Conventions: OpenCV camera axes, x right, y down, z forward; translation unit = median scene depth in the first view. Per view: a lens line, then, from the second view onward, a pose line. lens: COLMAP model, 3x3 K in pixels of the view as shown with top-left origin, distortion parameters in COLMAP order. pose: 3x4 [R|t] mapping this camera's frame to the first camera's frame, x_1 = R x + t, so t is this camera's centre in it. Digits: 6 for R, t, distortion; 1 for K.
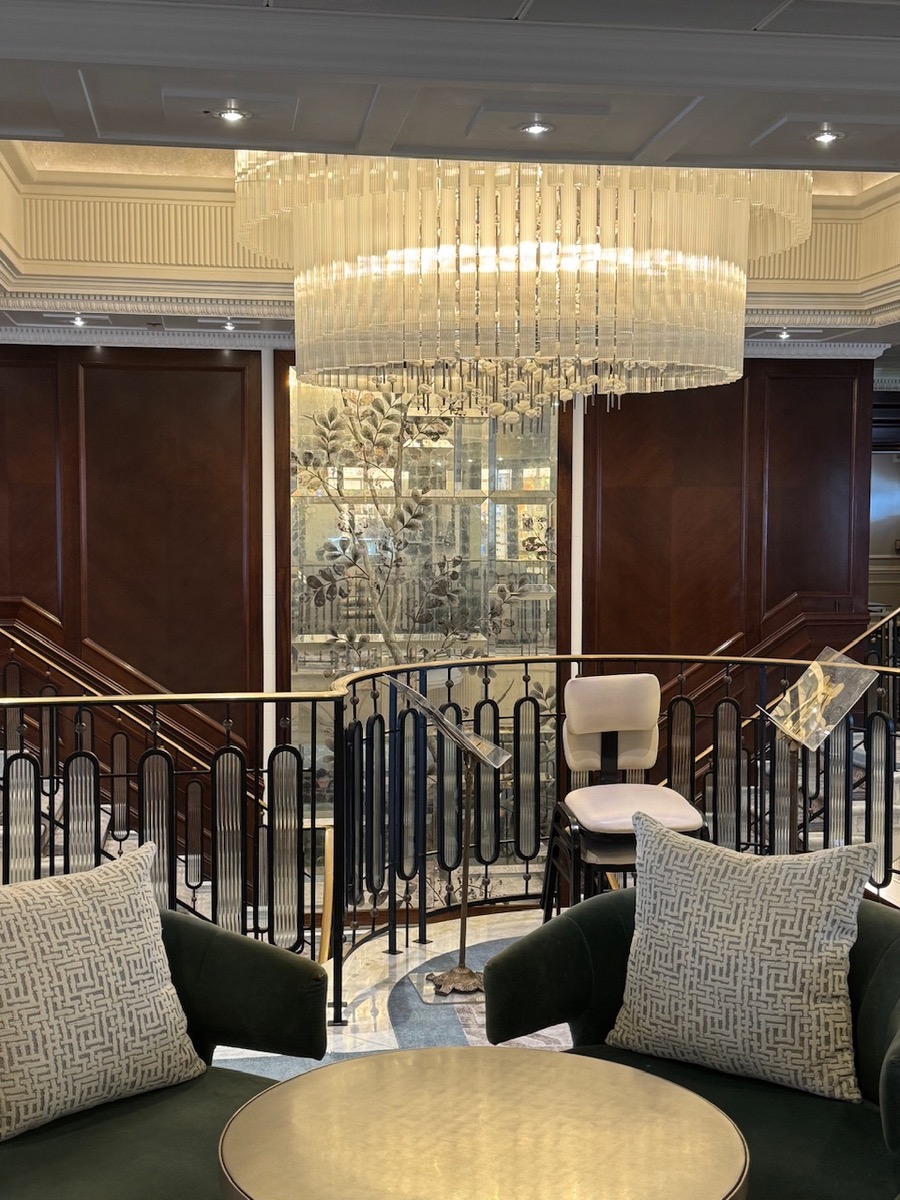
lens RADIAL K [[1537.9, 0, 449.4], [0, 1537.9, 600.7], [0, 0, 1]] dist [0.134780, 0.000000]
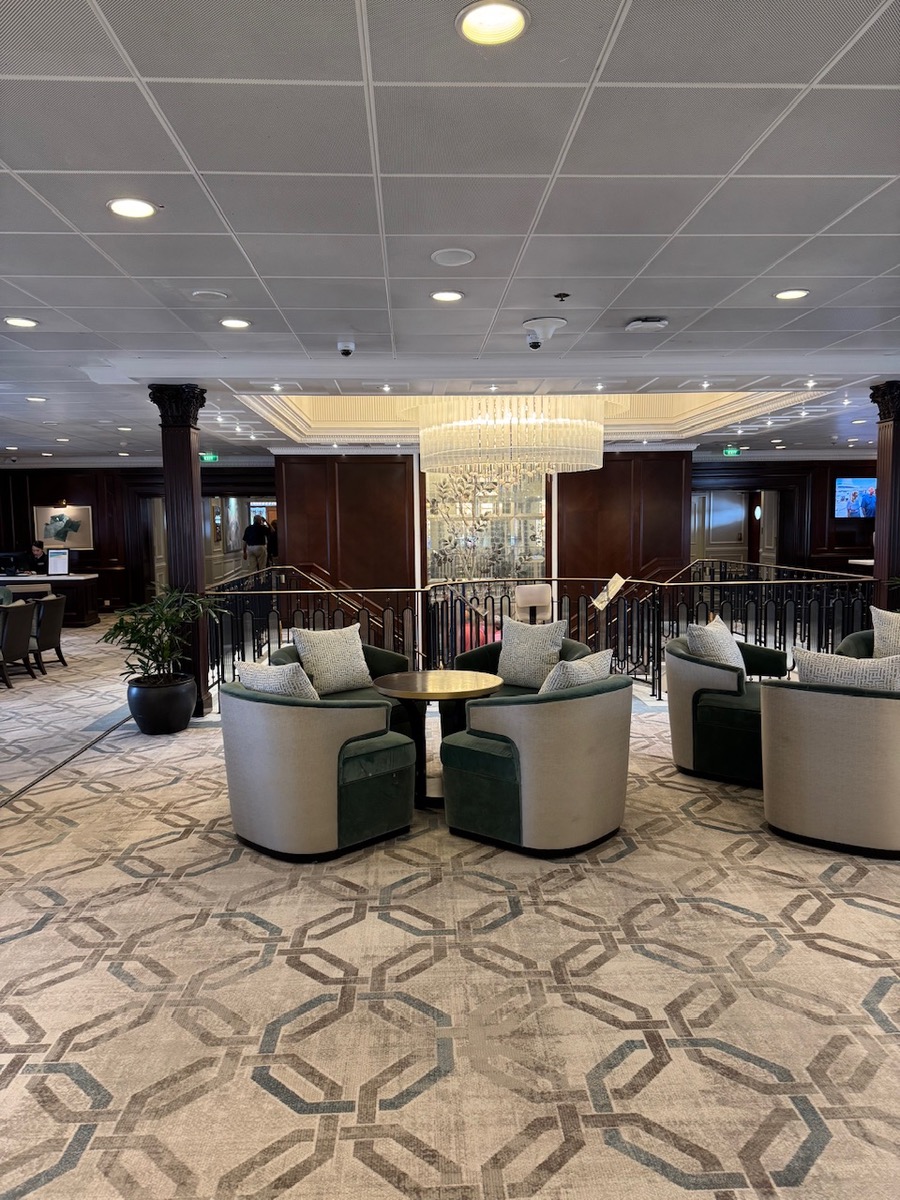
lens RADIAL K [[847.6, 0, 451.5], [0, 847.6, 599.2], [0, 0, 1]] dist [0.006147, 0.000248]
pose [[0.994864, -0.010133, -0.100709, 0.059820], [0.013245, 0.999454, 0.030272, 0.014305], [0.100347, -0.031450, 0.994455, -0.249912]]
